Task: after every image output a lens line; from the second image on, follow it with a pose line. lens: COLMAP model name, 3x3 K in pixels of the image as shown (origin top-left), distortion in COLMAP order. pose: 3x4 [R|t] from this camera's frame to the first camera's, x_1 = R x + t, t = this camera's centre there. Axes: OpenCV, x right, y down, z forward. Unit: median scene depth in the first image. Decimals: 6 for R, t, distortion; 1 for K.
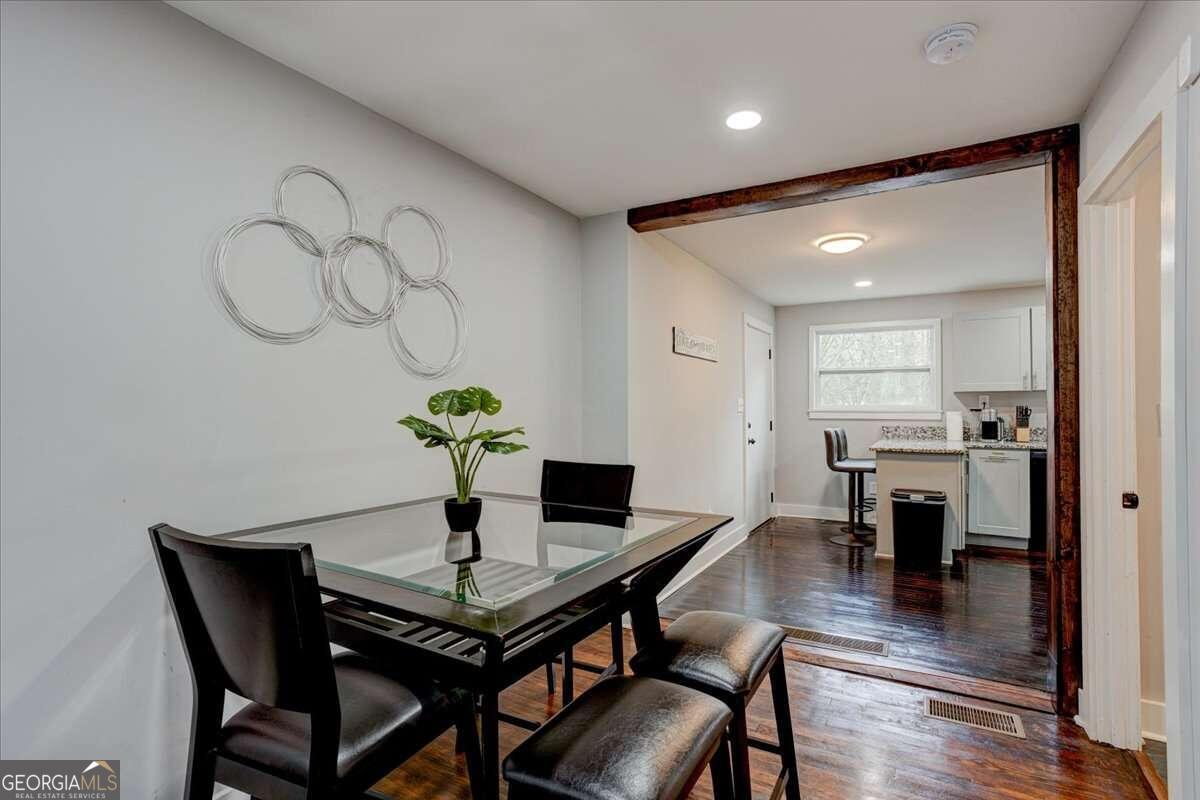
lens RADIAL K [[570.9, 0, 598.7], [0, 570.9, 410.3], [0, 0, 1]] dist [-0.018397, -0.000037]
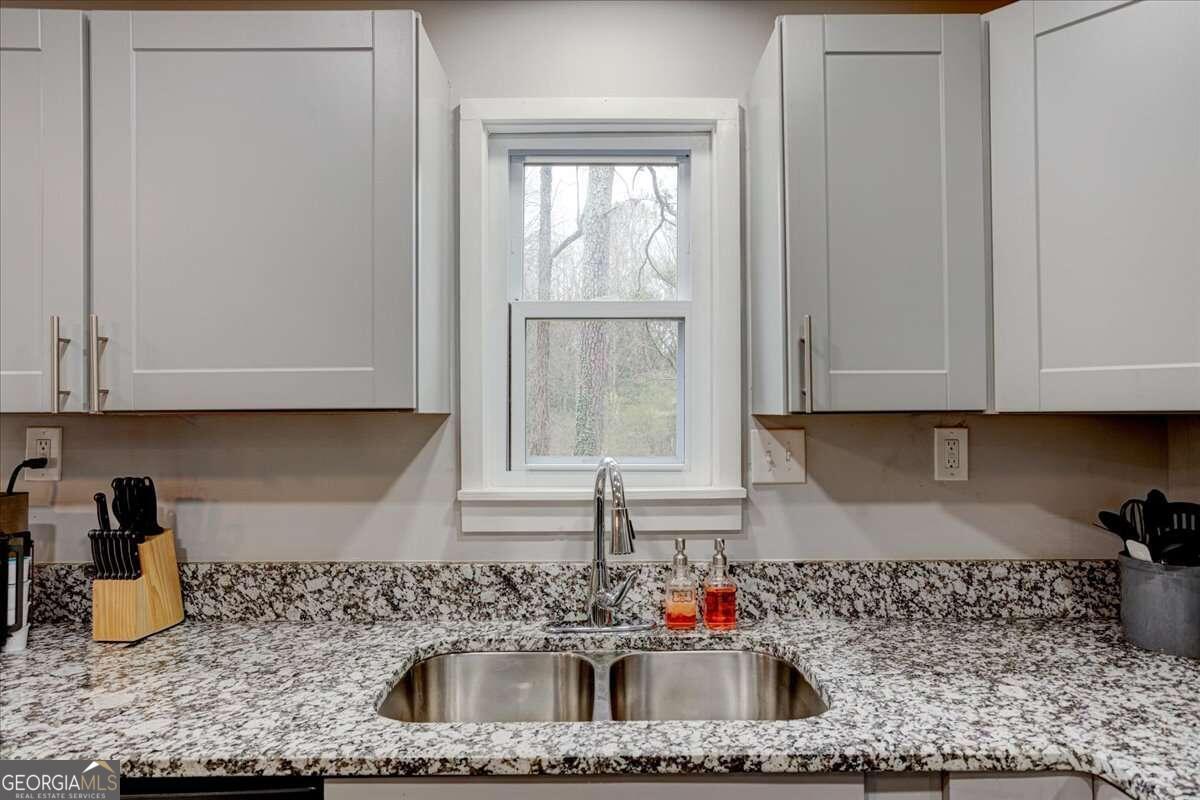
lens RADIAL K [[663.6, 0, 599.9], [0, 663.6, 422.5], [0, 0, 1]] dist [-0.006411, -0.000078]
pose [[0.855882, 0.007614, 0.517116, 0.722673], [-0.000205, 0.999897, -0.014384, -0.025058], [-0.517172, 0.012205, 0.855795, 0.627246]]
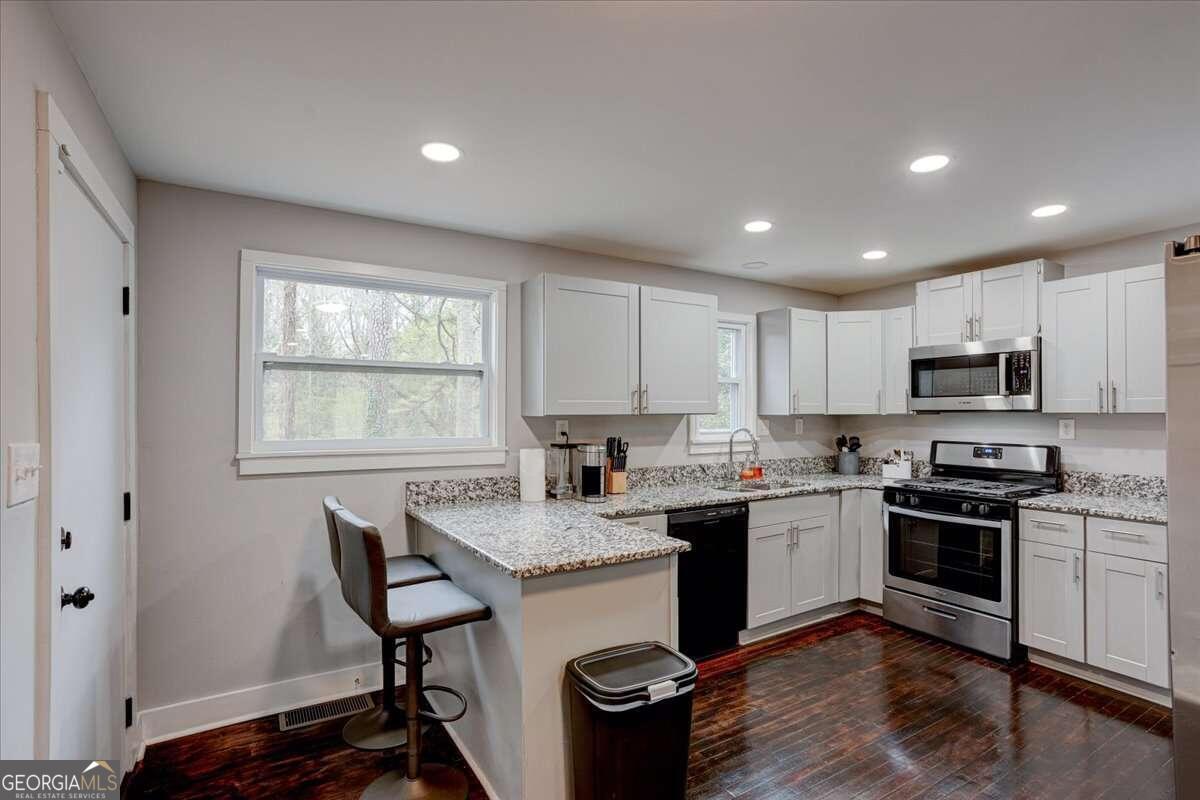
lens RADIAL K [[570.9, 0, 598.7], [0, 570.9, 410.3], [0, 0, 1]] dist [-0.018397, -0.000037]
pose [[0.463859, 0.013303, 0.885809, 0.149831], [0.006354, 0.999812, -0.018343, -0.025377], [-0.885886, 0.014137, 0.463688, 0.665361]]
